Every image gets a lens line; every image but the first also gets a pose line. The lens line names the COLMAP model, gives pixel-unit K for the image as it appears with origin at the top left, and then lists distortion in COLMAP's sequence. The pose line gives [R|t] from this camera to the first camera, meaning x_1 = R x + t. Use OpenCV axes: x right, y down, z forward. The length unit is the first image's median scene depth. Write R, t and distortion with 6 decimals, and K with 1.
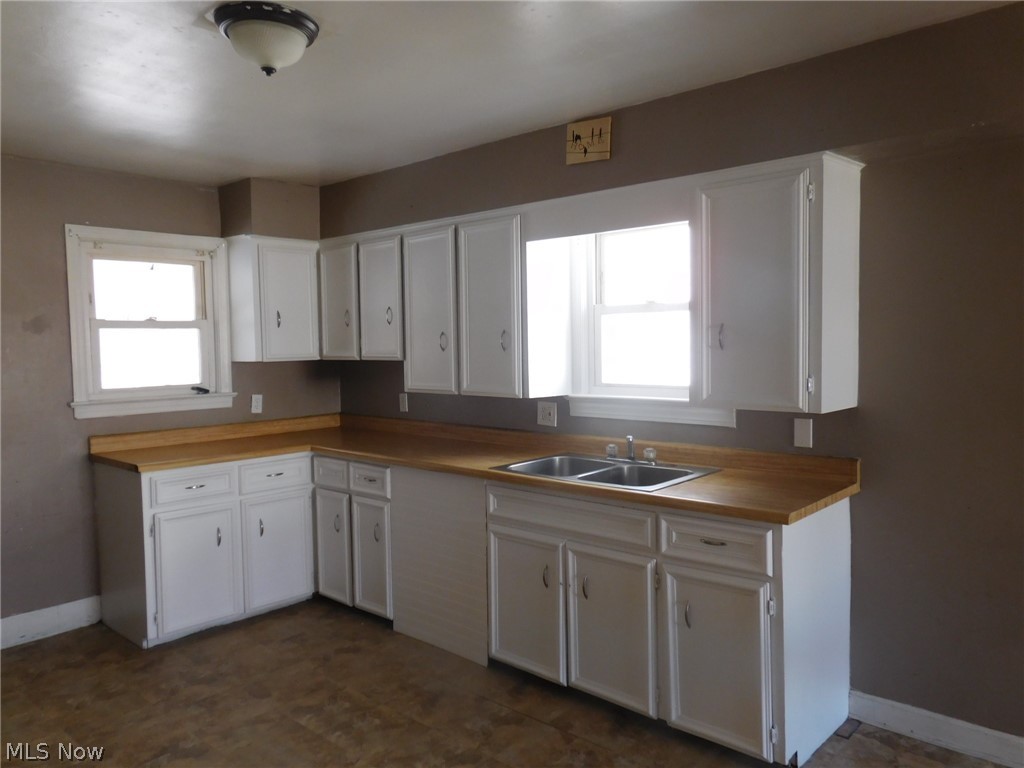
lens RADIAL K [[769.9, 0, 512.0], [0, 769.9, 384.0], [0, 0, 1]] dist [-0.035729, 0.090076]
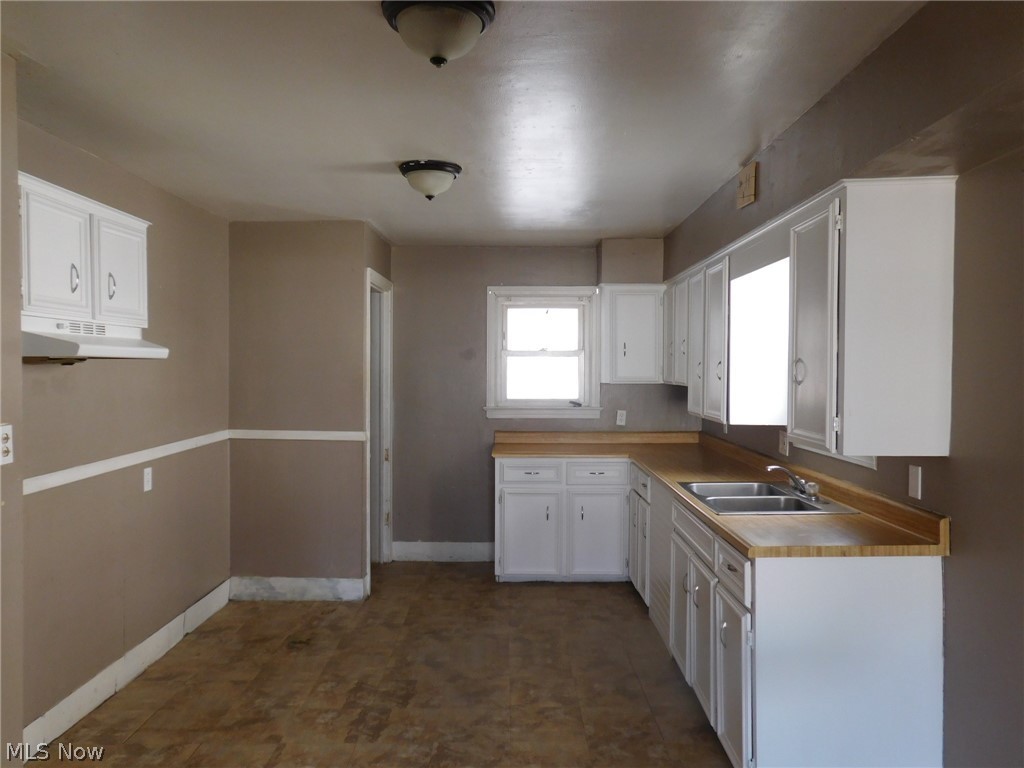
lens RADIAL K [[769.9, 0, 512.0], [0, 769.9, 384.0], [0, 0, 1]] dist [-0.035729, 0.090076]
pose [[0.674134, 0.032622, -0.737888, 0.555092], [-0.054185, 0.998517, -0.005359, -0.014665], [0.736619, 0.043595, 0.674902, 0.042404]]
